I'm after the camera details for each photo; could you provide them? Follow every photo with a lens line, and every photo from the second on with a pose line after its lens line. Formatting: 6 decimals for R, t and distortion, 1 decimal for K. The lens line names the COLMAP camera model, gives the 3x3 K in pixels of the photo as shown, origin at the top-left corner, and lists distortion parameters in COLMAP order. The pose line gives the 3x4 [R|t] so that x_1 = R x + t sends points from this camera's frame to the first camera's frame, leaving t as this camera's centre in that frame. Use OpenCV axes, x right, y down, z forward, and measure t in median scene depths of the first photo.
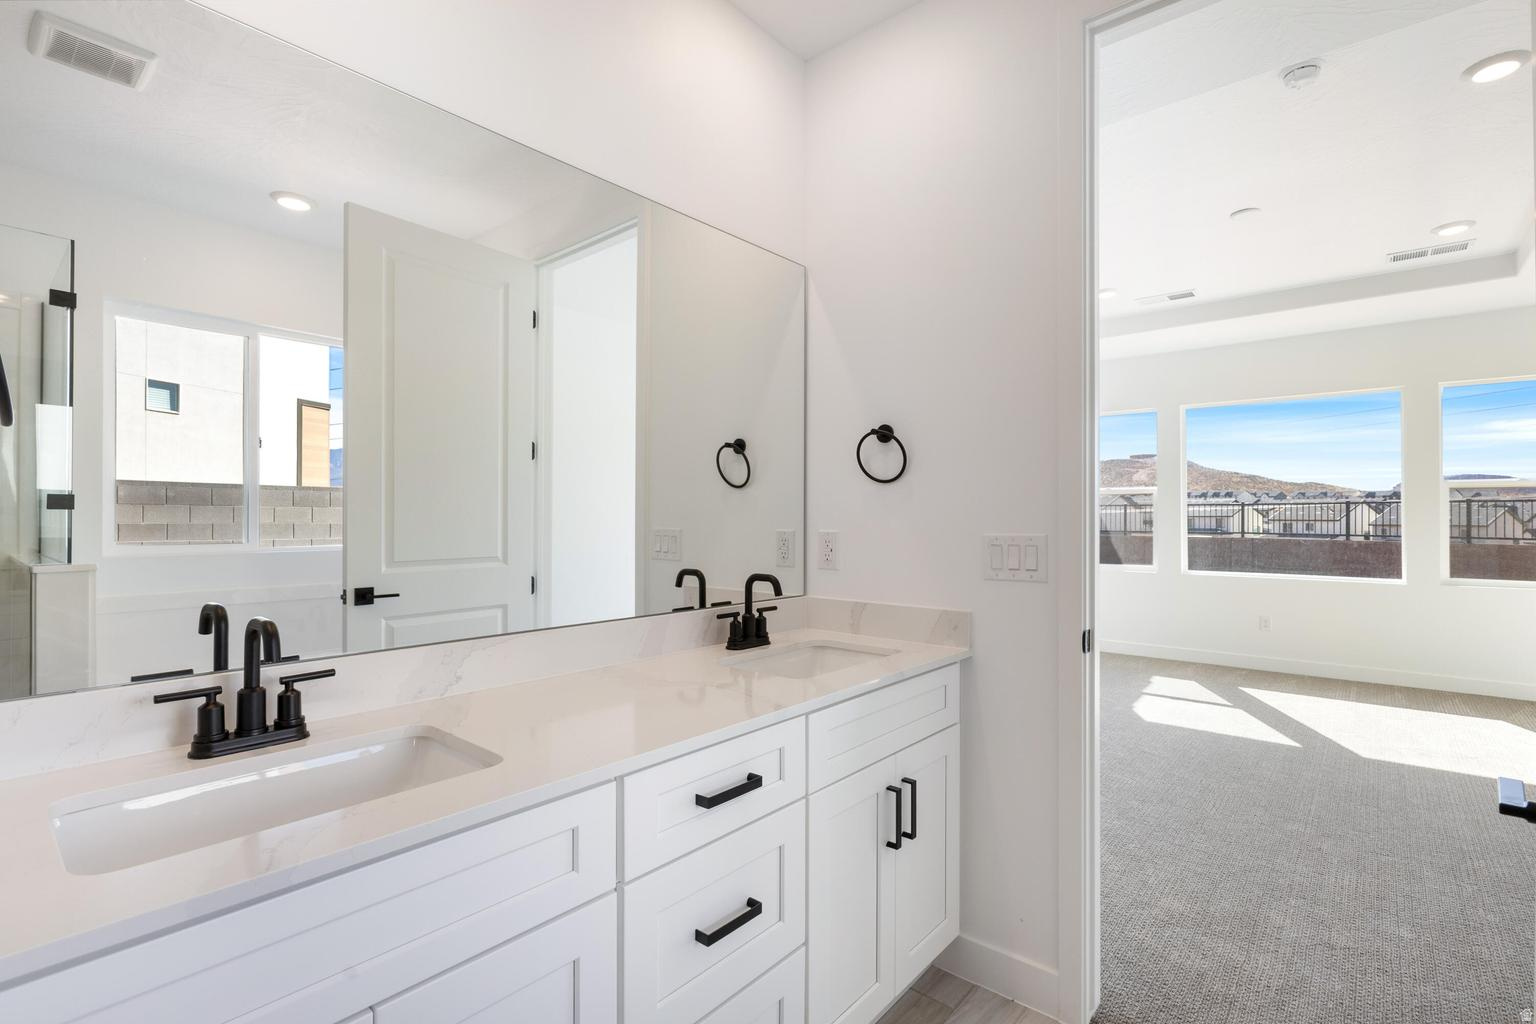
lens RADIAL K [[739.2, 0, 770.9], [0, 739.2, 509.9], [0, 0, 1]] dist [-0.000449, 0.000082]
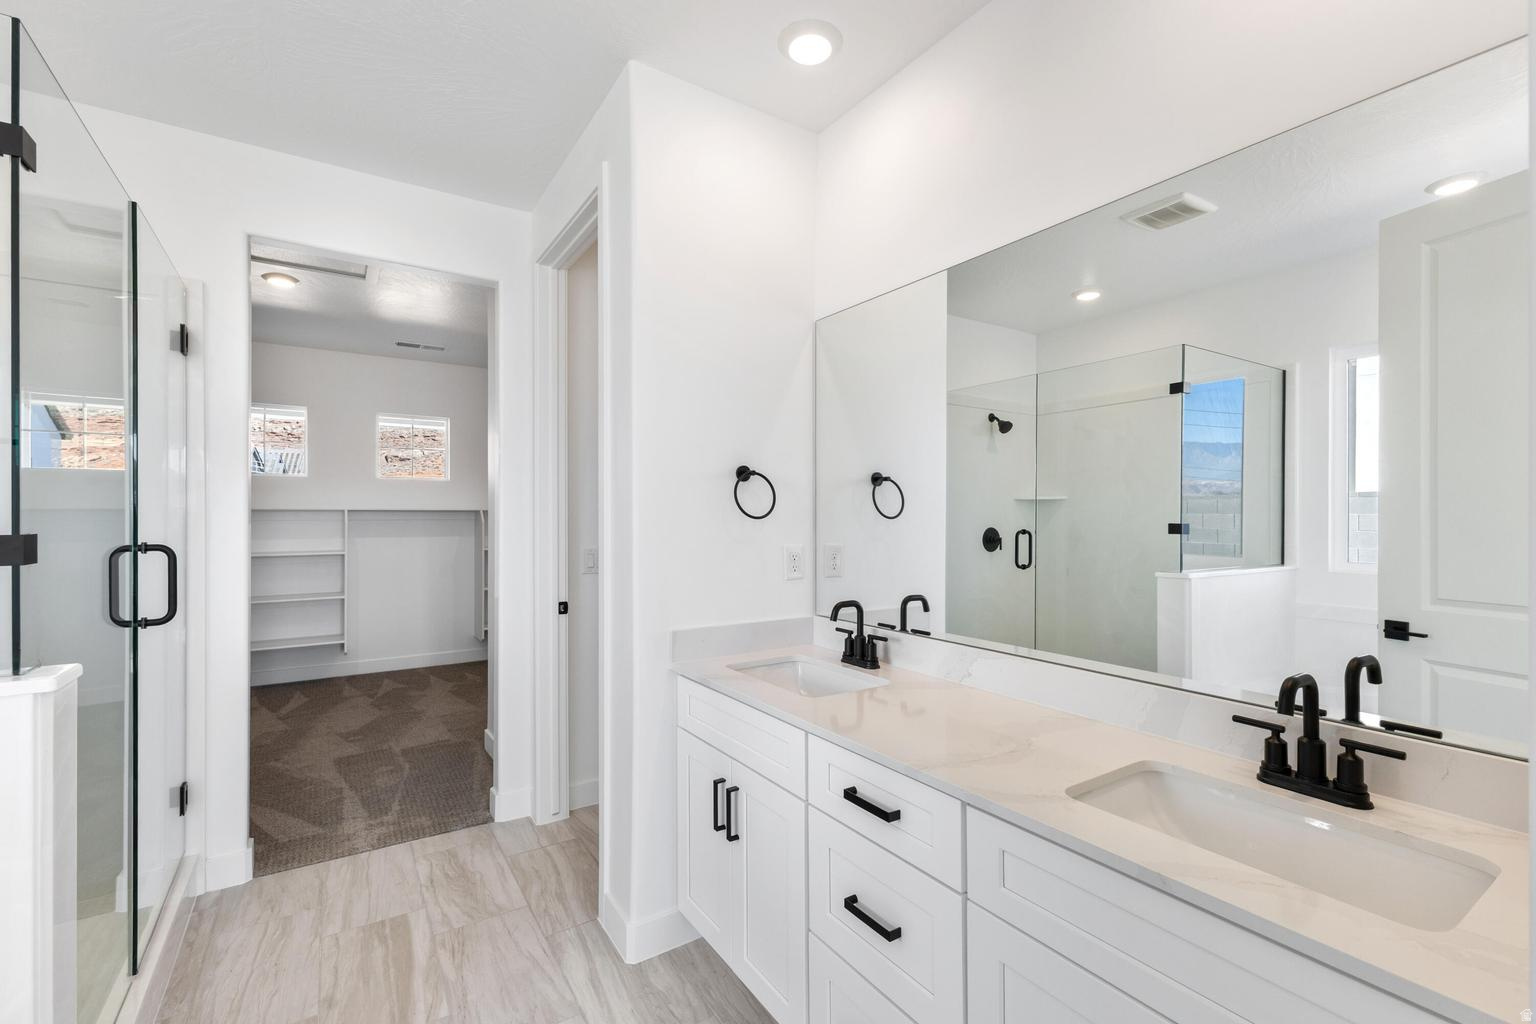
lens RADIAL K [[677.0, 0, 772.1], [0, 677.0, 514.0], [0, 0, 1]] dist [-0.000940, -0.000081]
pose [[-0.263268, -0.003695, -0.964716, 0.925638], [-0.006518, 0.999977, -0.002051, -0.033757], [0.964701, 0.005747, -0.263286, 1.089451]]
